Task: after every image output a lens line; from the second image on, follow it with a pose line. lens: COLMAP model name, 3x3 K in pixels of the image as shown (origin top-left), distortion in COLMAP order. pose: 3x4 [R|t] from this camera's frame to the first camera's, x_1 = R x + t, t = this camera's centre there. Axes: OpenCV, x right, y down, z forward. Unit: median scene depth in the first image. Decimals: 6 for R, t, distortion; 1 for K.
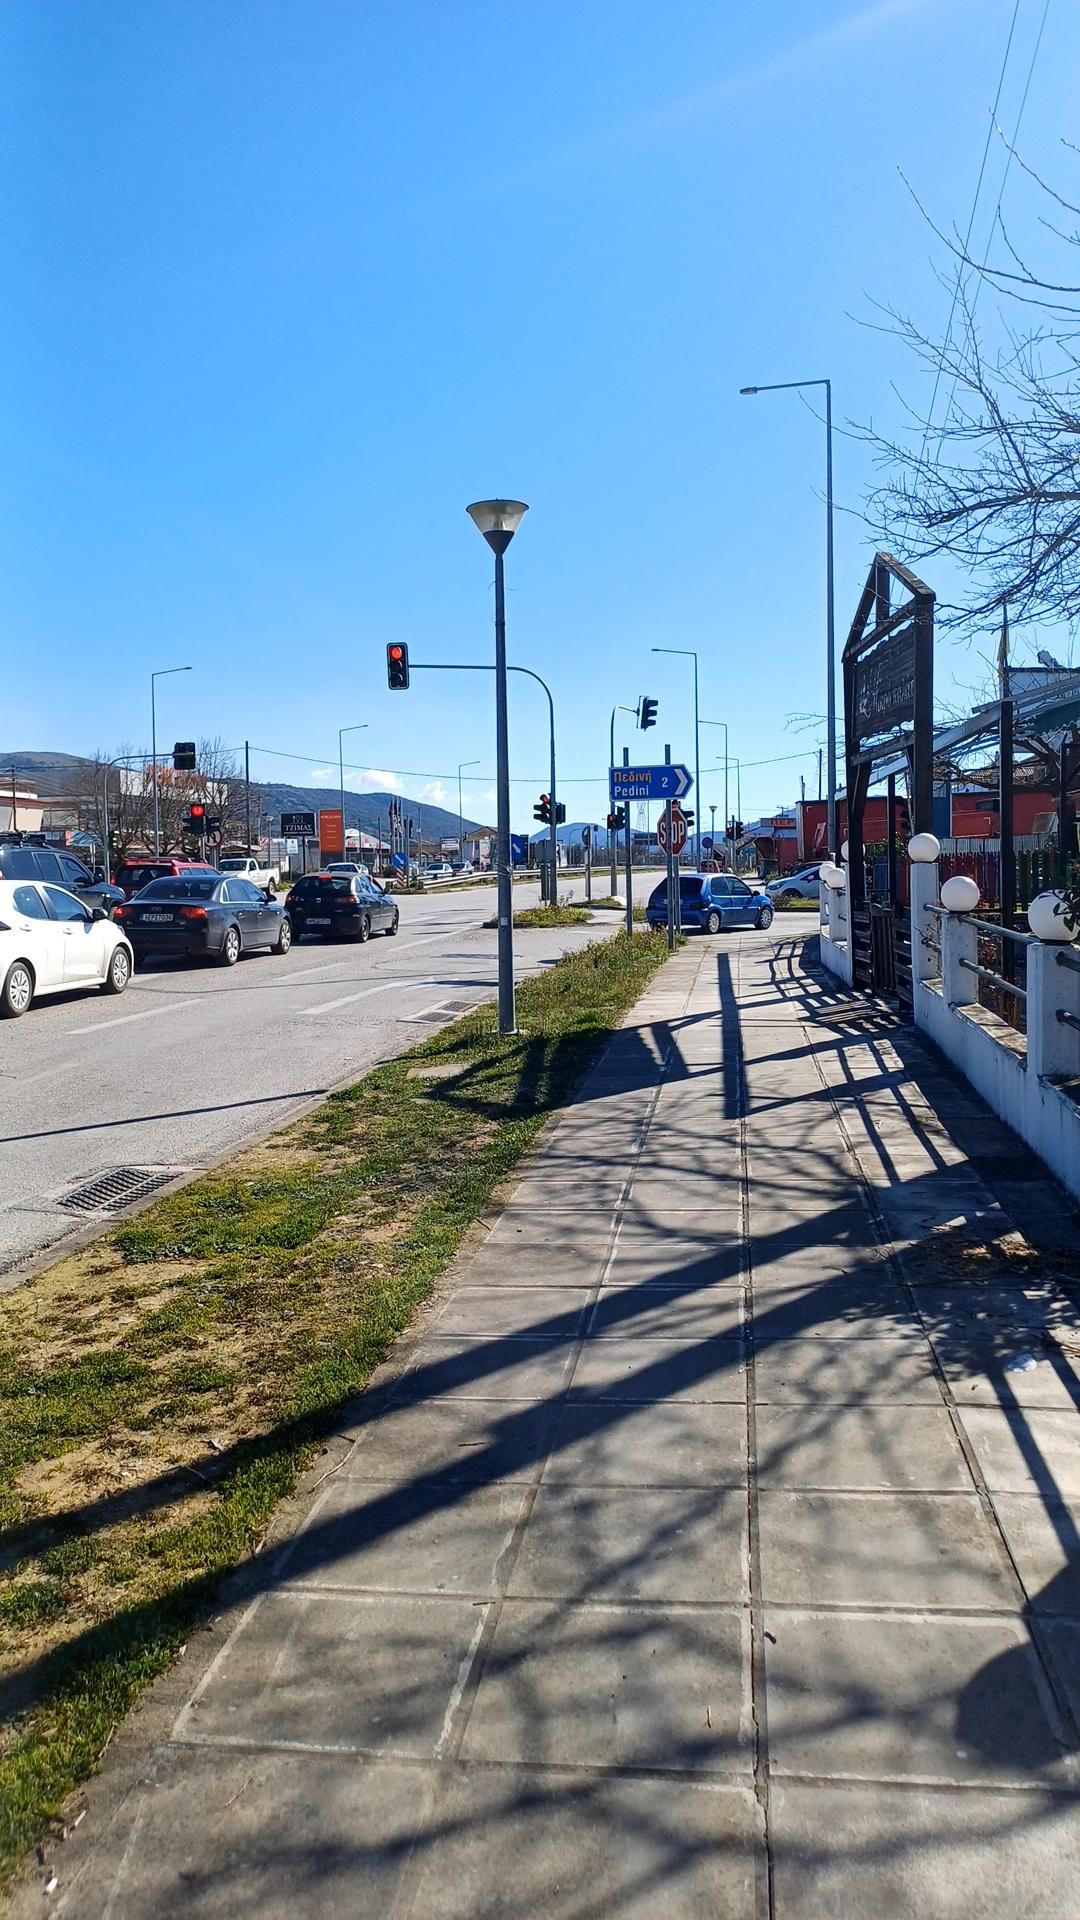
lens RADIAL K [[1708.0, 0, 539.9], [0, 1708.0, 900.5], [0, 0, 1]] dist [0.092388, -0.112508]
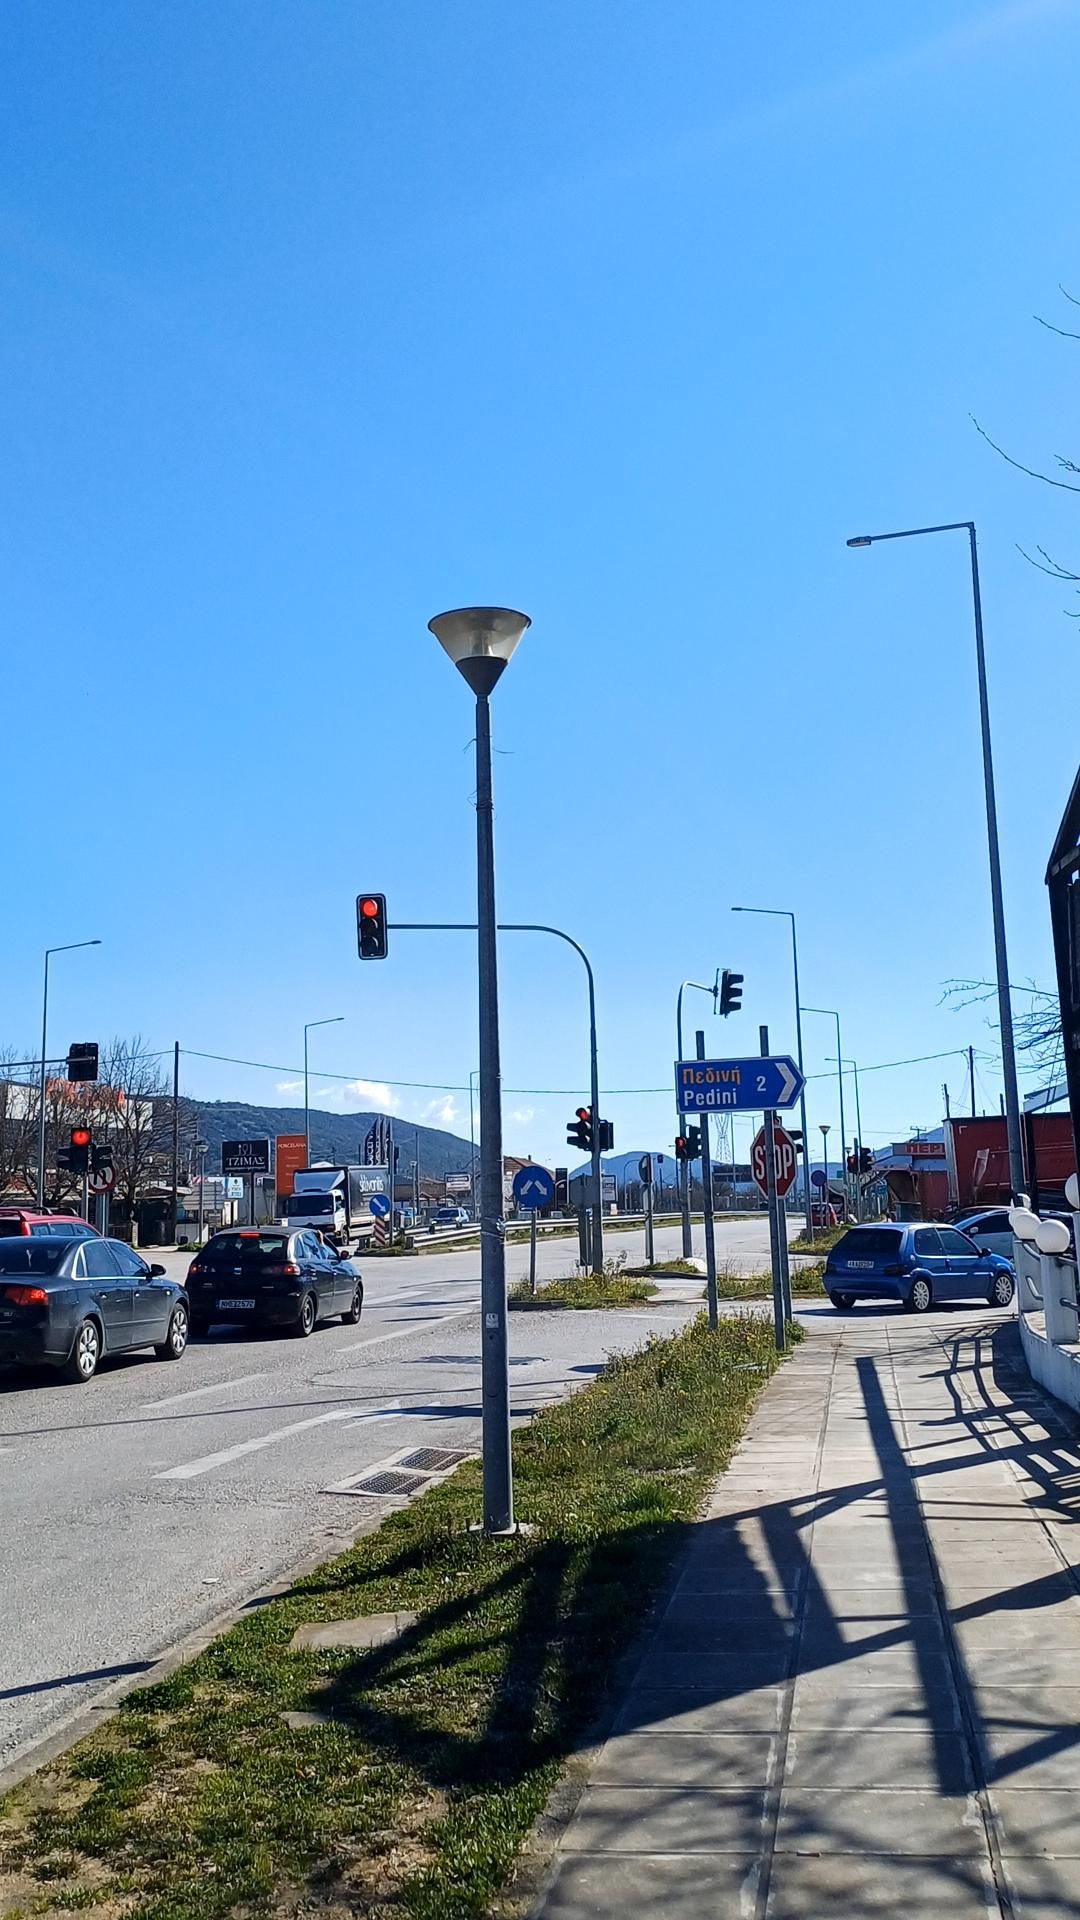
lens RADIAL K [[1708.0, 0, 539.9], [0, 1708.0, 900.5], [0, 0, 1]] dist [0.092388, -0.112508]
pose [[0.999107, -0.013454, -0.040046, 0.015964], [0.005407, 0.980861, -0.194633, -0.011206], [0.041898, 0.194242, 0.980058, 0.345096]]
